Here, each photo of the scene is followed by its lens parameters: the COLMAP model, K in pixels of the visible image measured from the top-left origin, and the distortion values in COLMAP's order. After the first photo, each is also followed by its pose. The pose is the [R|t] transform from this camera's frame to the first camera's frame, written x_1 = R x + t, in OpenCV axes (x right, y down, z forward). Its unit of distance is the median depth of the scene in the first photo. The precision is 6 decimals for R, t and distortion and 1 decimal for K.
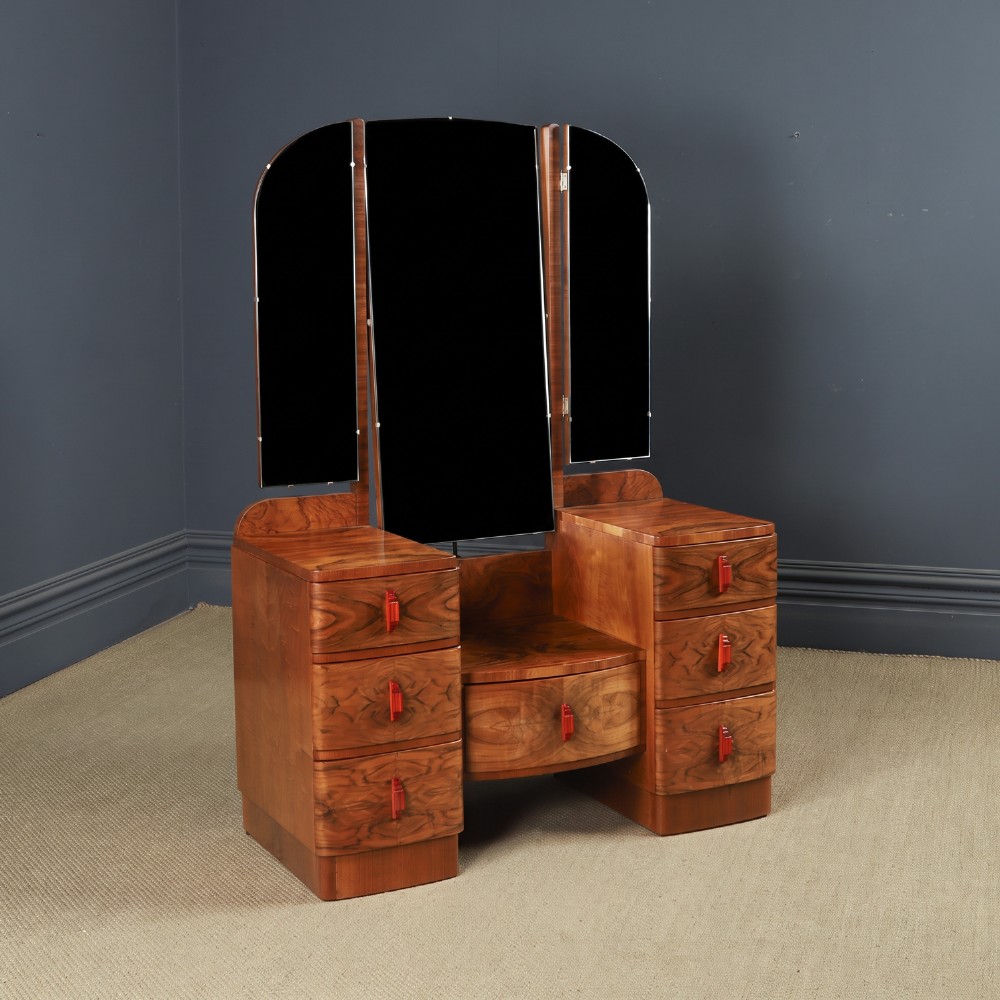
lens RADIAL K [[1659.6, 0, 465.3], [0, 1659.6, 464.7], [0, 0, 1]] dist [0.029001, 0.000000]
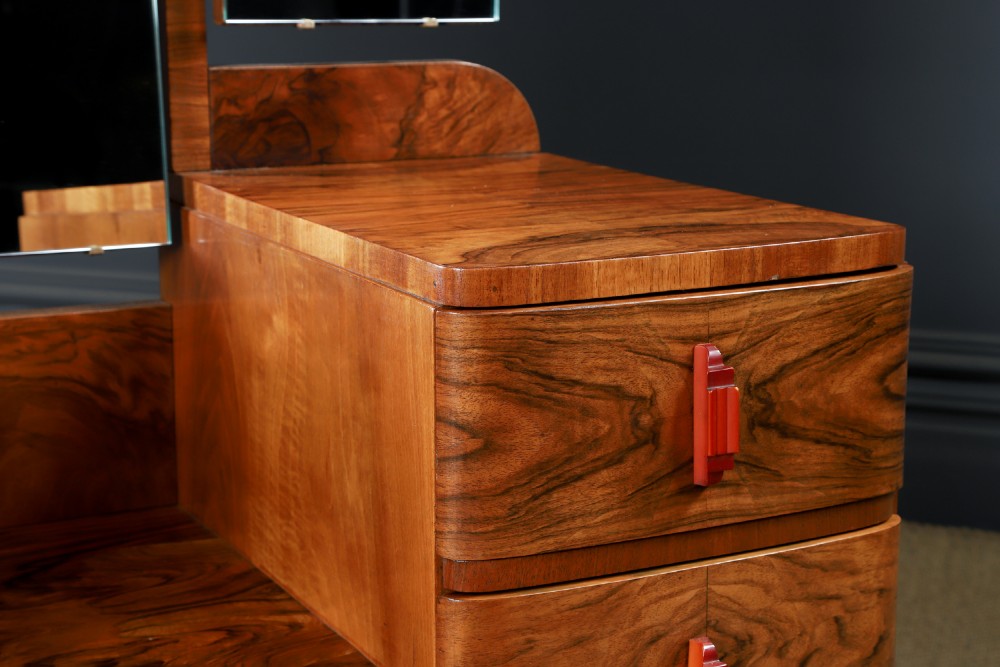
lens RADIAL K [[1888.7, 0, 494.9], [0, 1888.7, 335.9], [0, 0, 1]] dist [0.250402, 0.000000]
pose [[0.999217, 0.017700, 0.035377, 0.110510], [-0.020392, 0.996803, 0.077247, 0.030885], [-0.033896, -0.077908, 0.996384, 0.704069]]
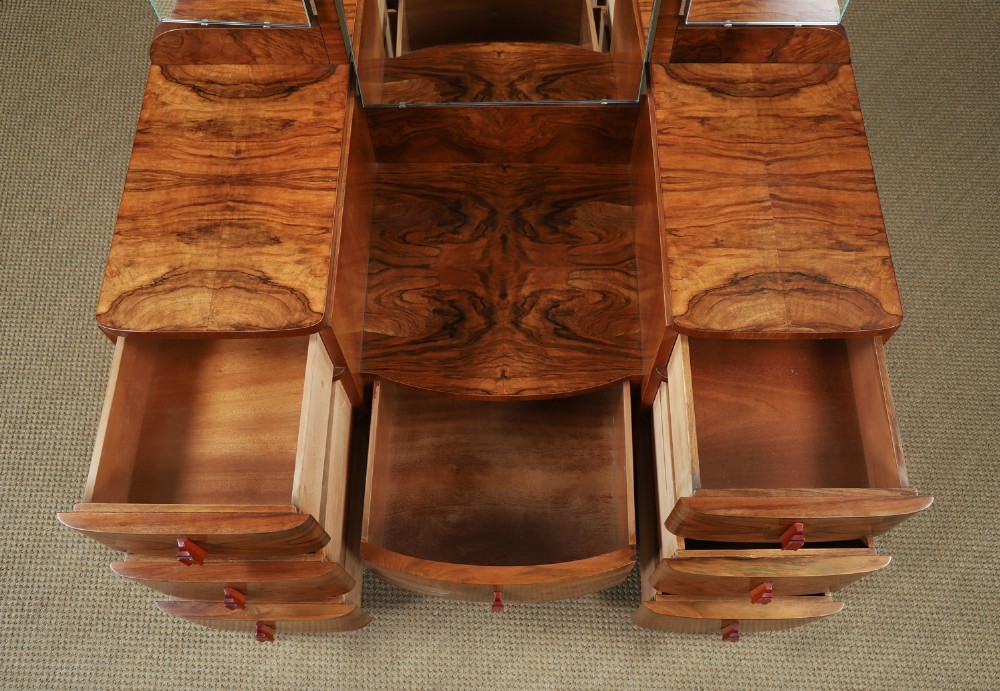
lens RADIAL K [[900.1, 0, 512.6], [0, 900.1, 343.7], [0, 0, 1]] dist [-0.021662, -0.002807]
pose [[0.898169, 0.402410, -0.177084, 0.122329], [-0.067503, 0.524231, 0.848896, -0.235572], [0.434437, -0.750498, 0.498012, 0.785749]]
